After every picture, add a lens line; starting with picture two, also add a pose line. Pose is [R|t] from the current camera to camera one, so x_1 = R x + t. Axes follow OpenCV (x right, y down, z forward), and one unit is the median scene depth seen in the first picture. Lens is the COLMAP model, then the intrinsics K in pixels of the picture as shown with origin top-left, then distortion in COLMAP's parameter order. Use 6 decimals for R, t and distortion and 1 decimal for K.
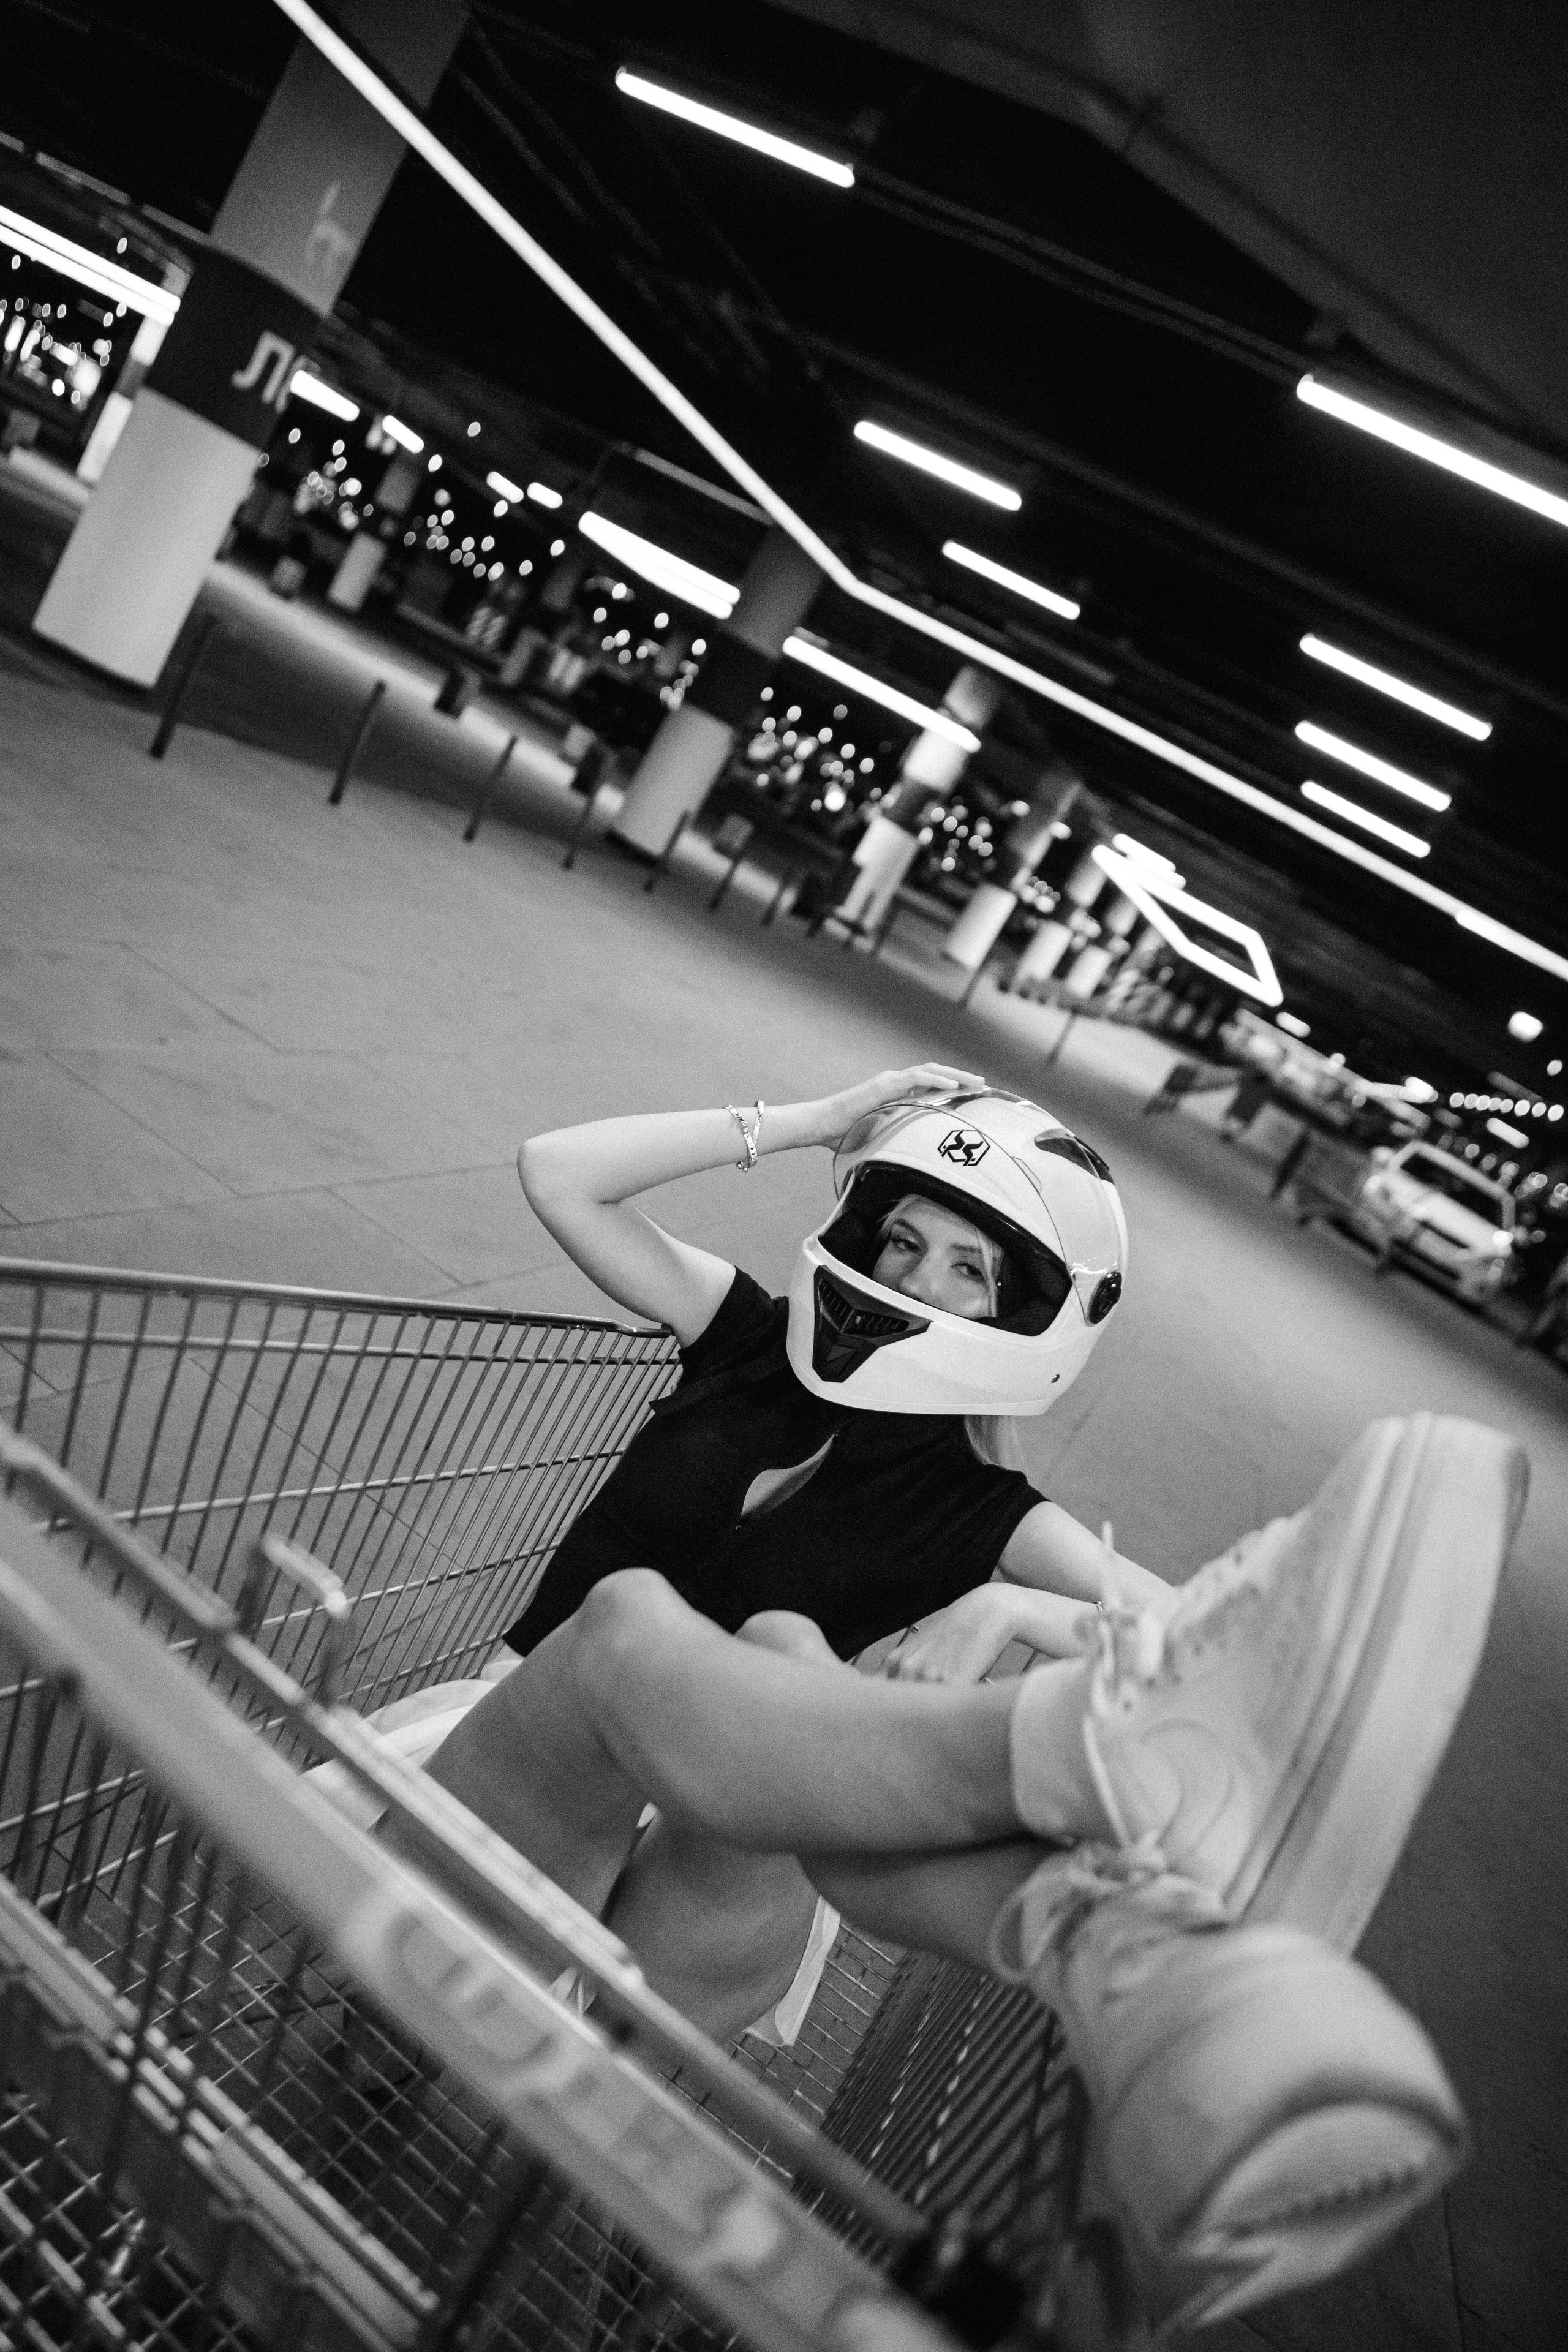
lens RADIAL K [[1665.4, 0, 755.6], [0, 1665.4, 1140.5], [0, 0, 1]] dist [-0.074953, 0.001878]
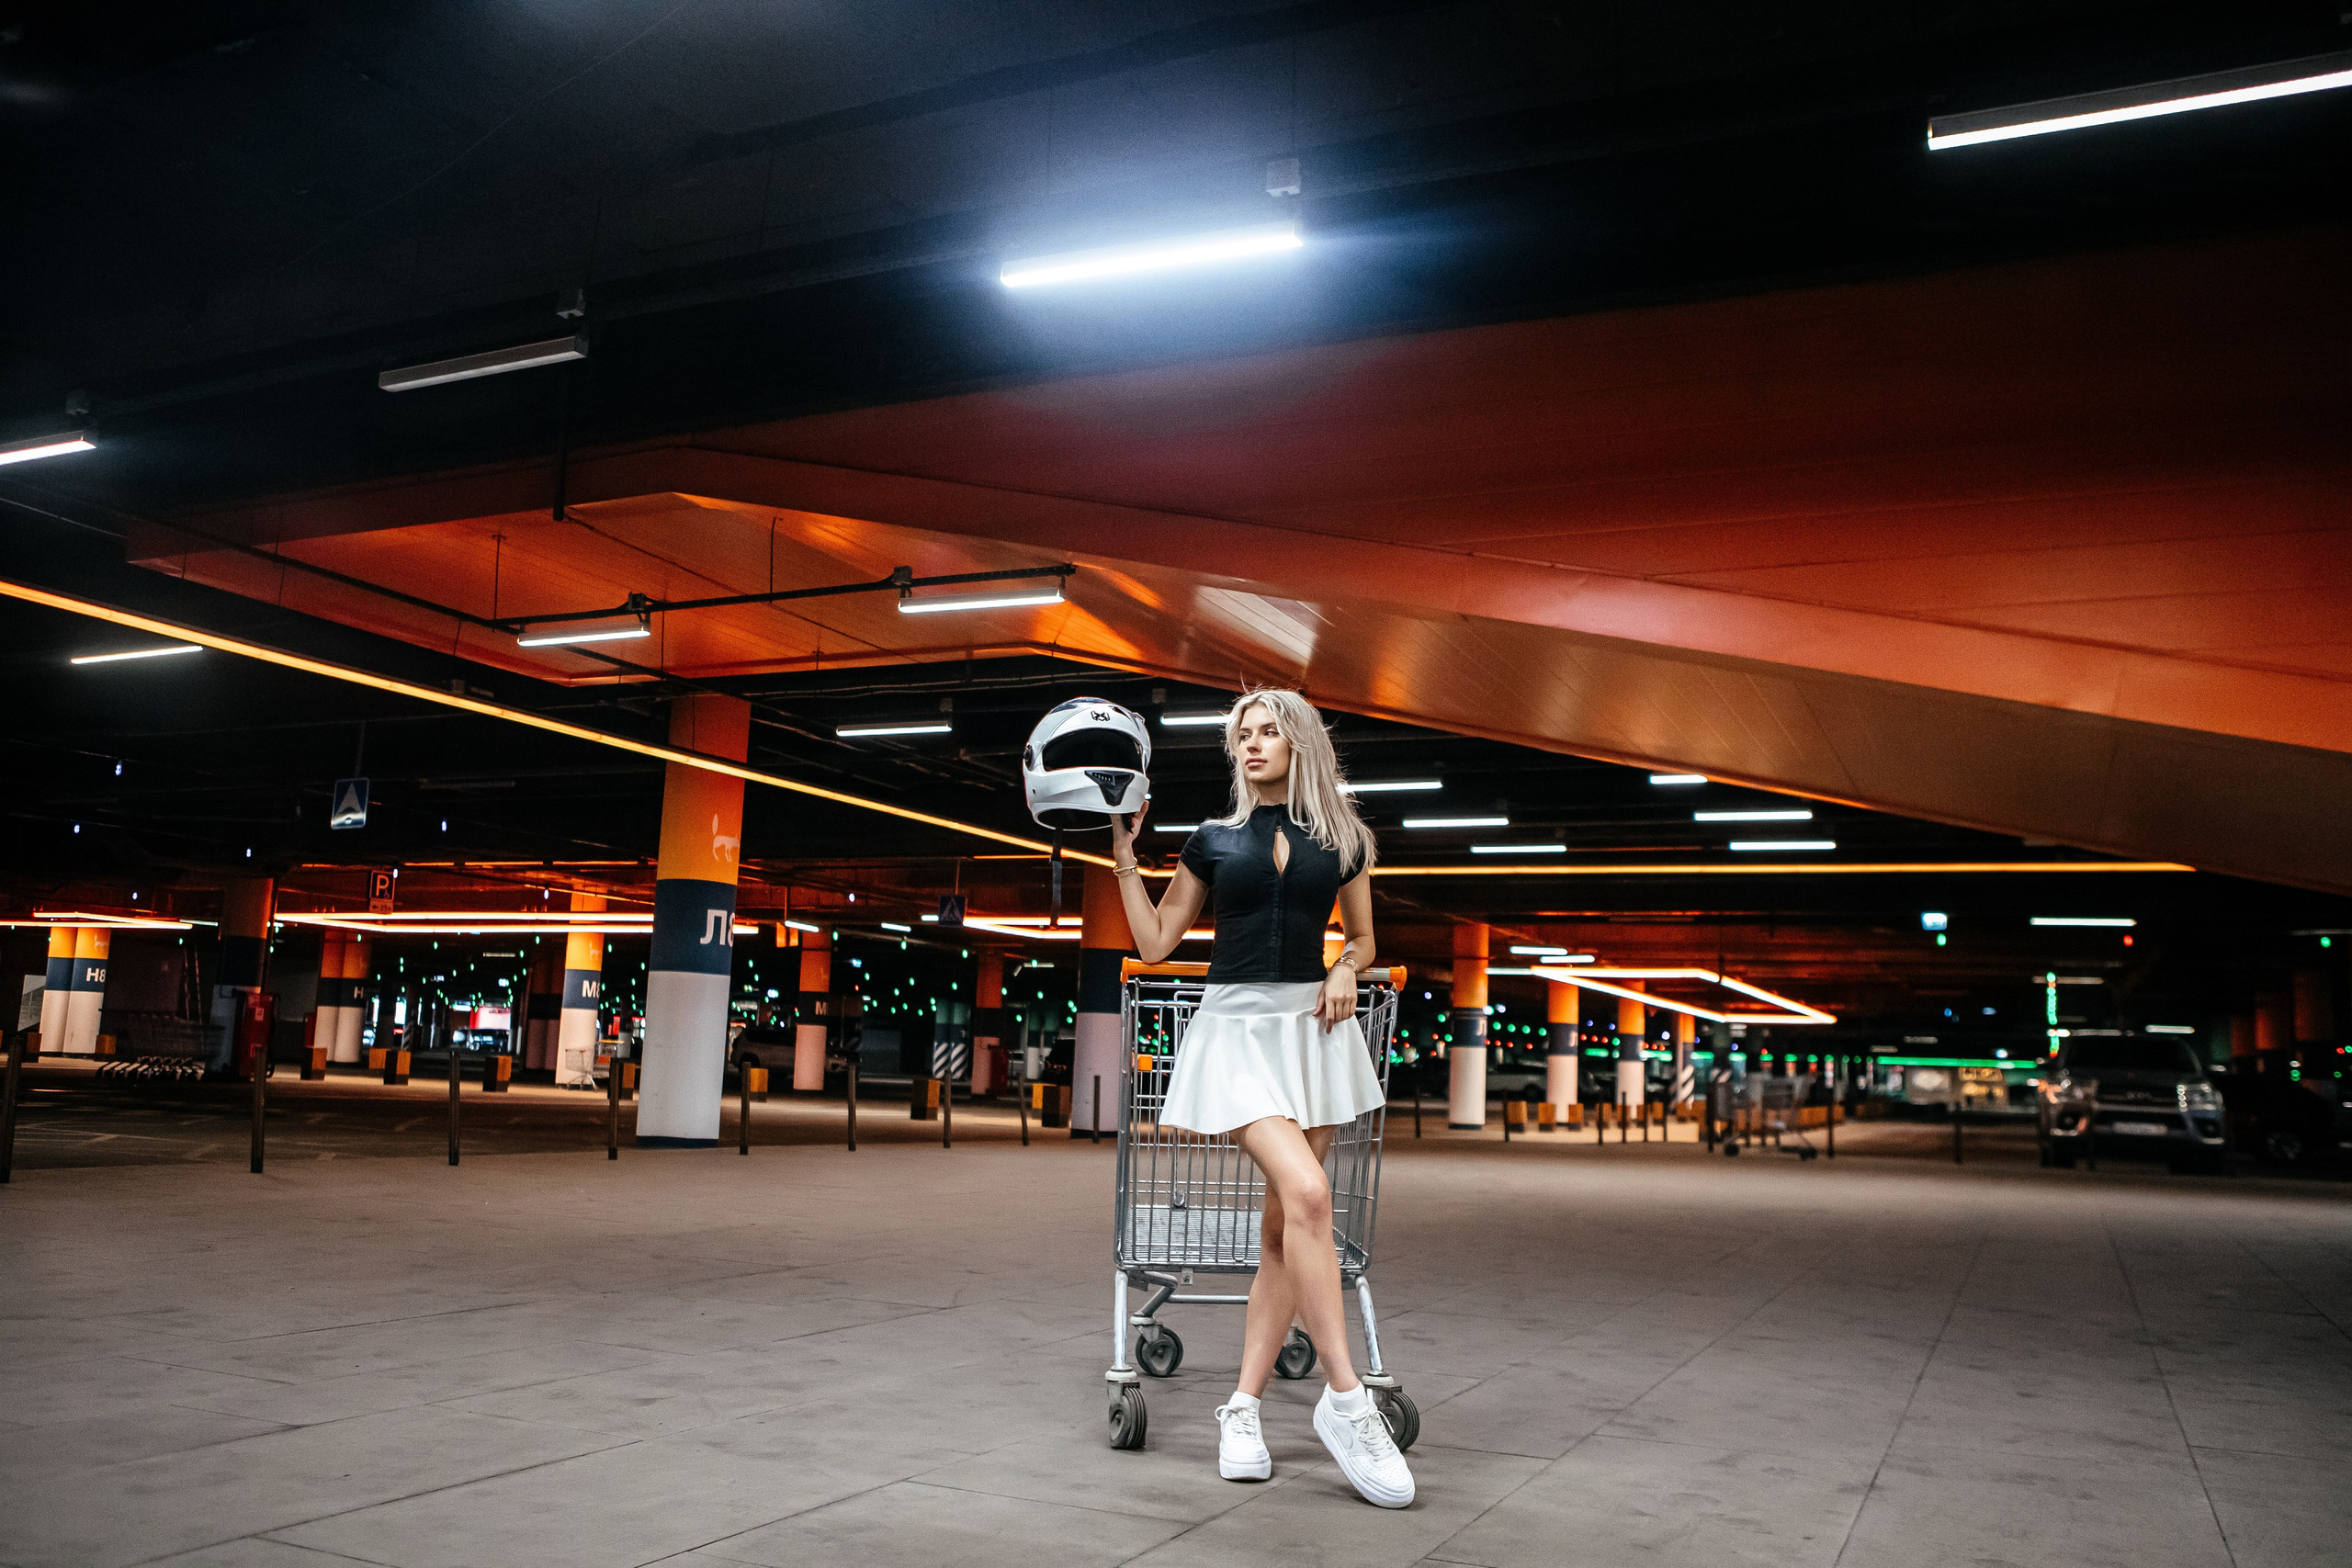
lens RADIAL K [[1918.5, 0, 1176.0], [0, 1918.5, 784.0], [0, 0, 1]] dist [-0.090741, 0.115026]
pose [[0.891408, -0.453037, 0.012233, 0.055370], [0.424037, 0.824212, -0.375324, 0.116041], [0.159953, 0.339754, 0.926813, -0.271645]]
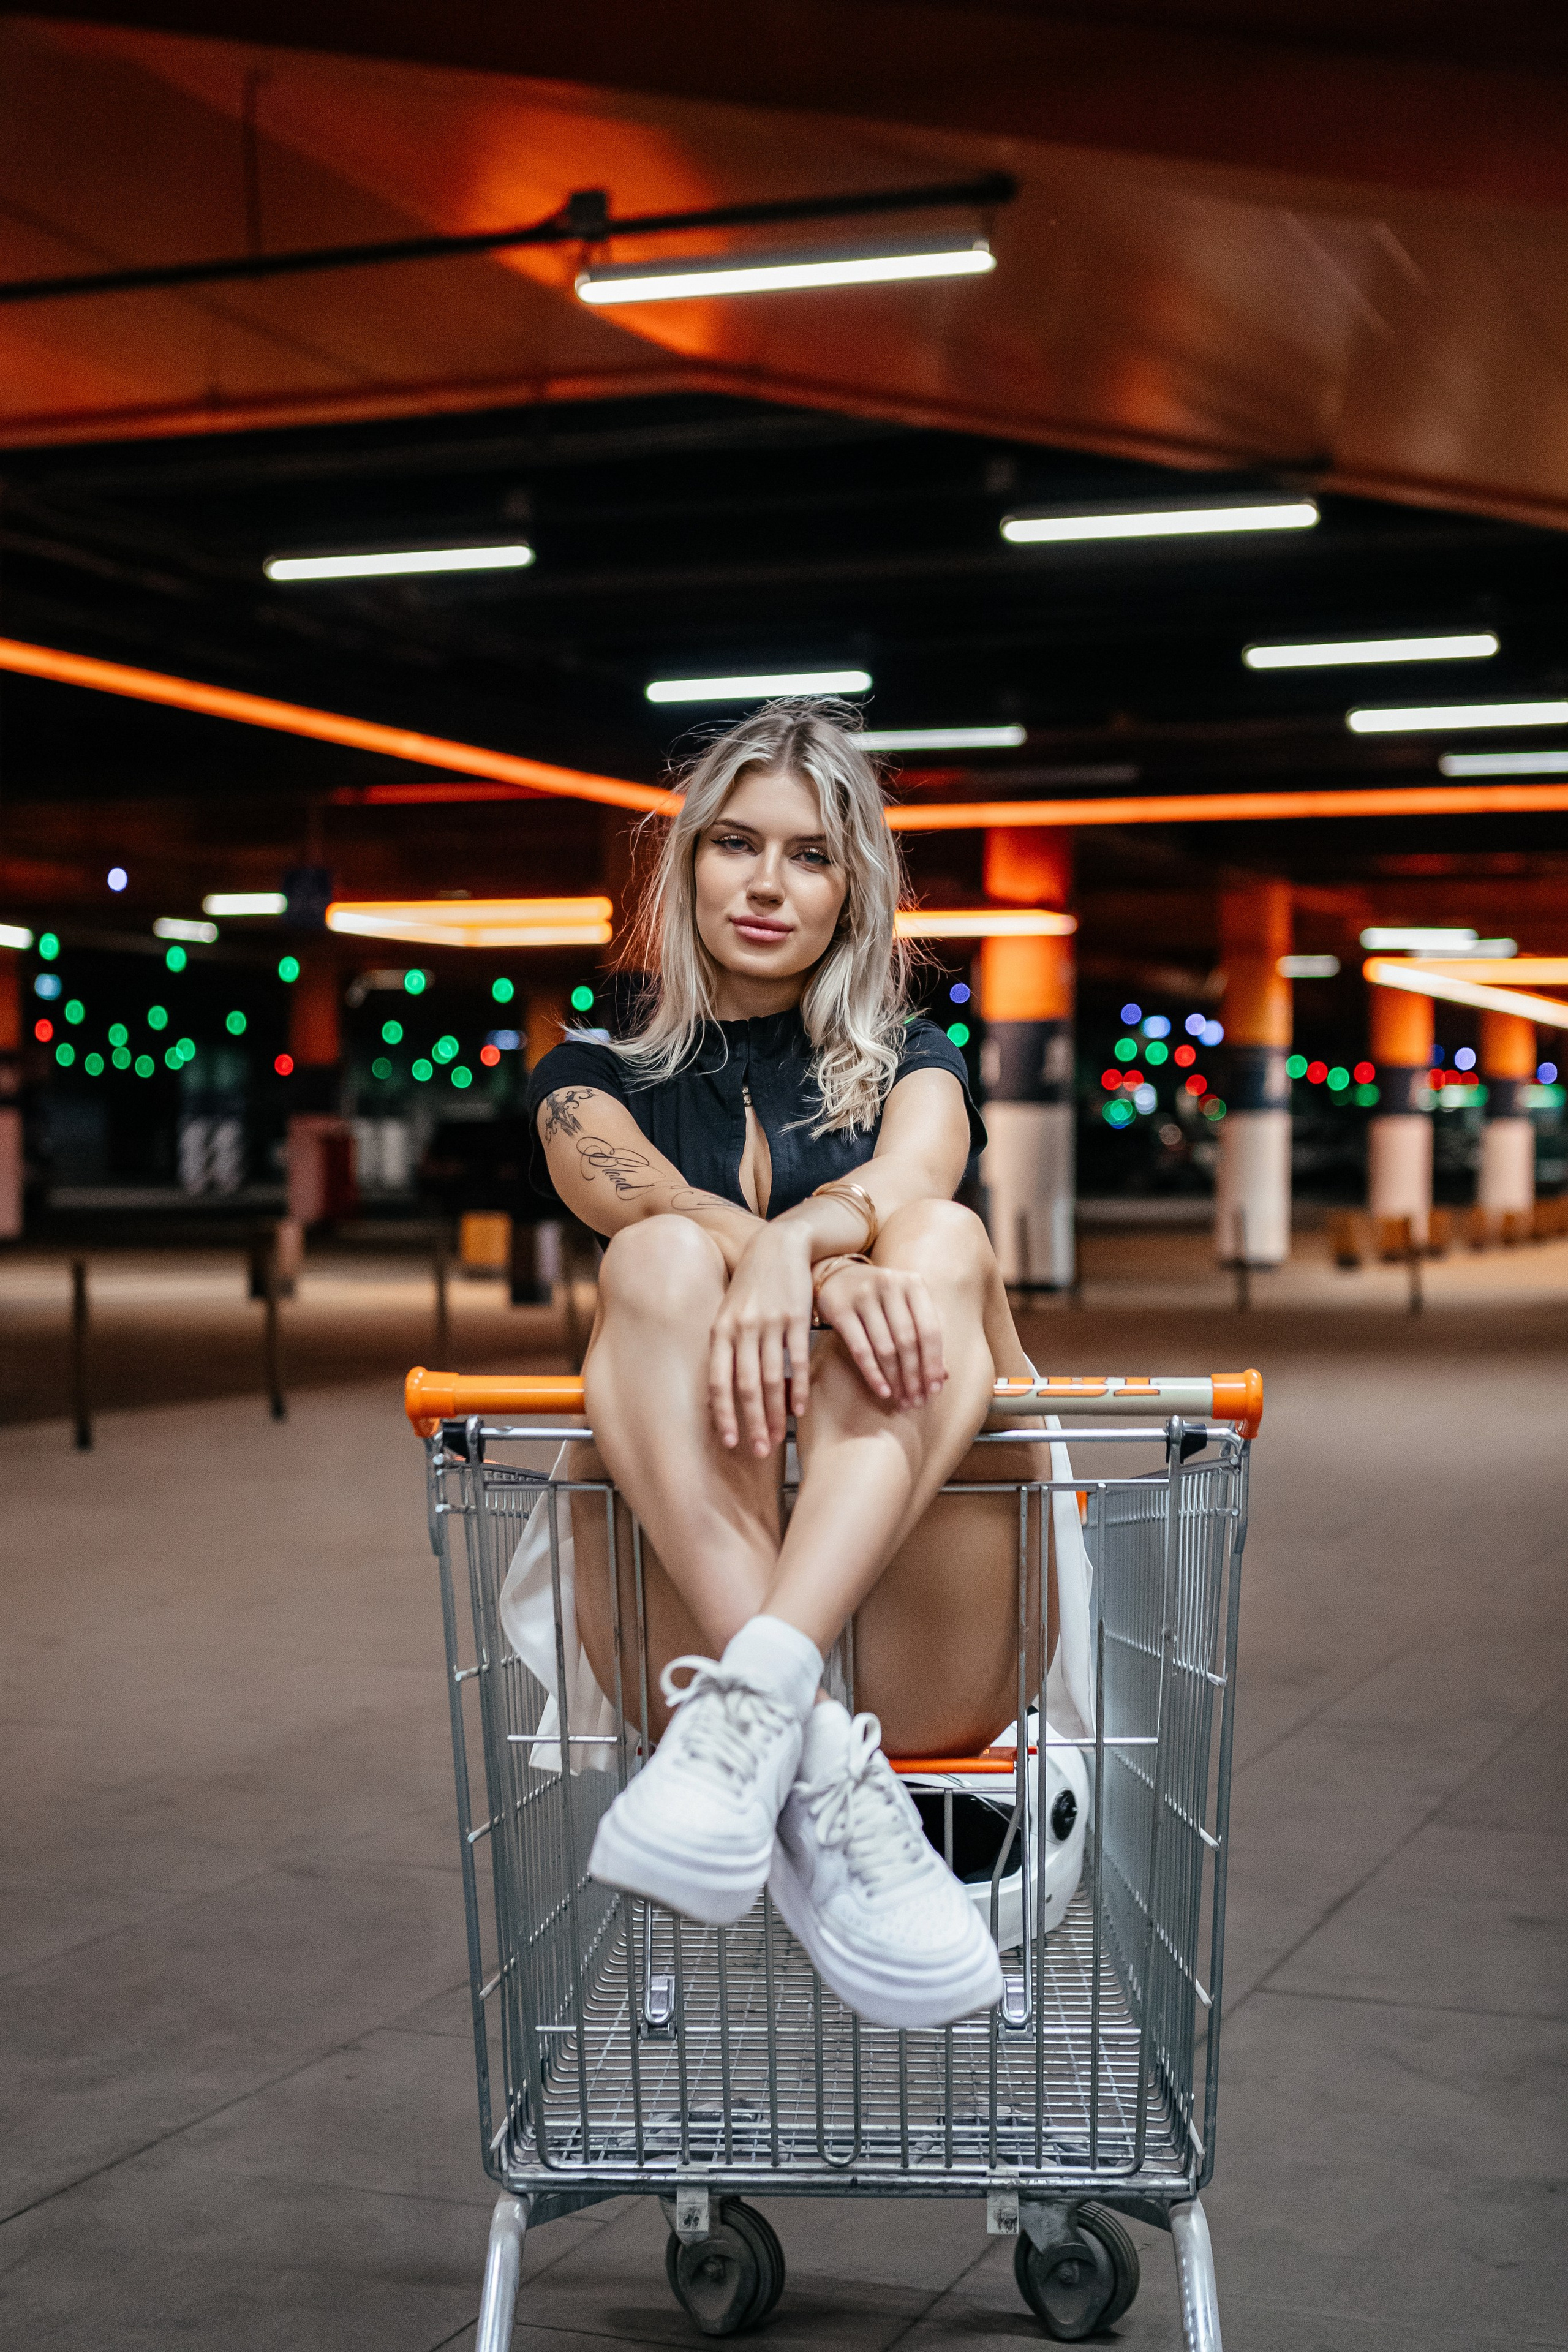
lens RADIAL K [[3476.3, 0, 773.1], [0, 3476.3, 1128.5], [0, 0, 1]] dist [0.042143, 0.082066]
pose [[0.877237, -0.480056, -0.001454, 0.004779], [0.467425, 0.854837, -0.225316, 0.056442], [0.109407, 0.196976, 0.974285, -0.215151]]
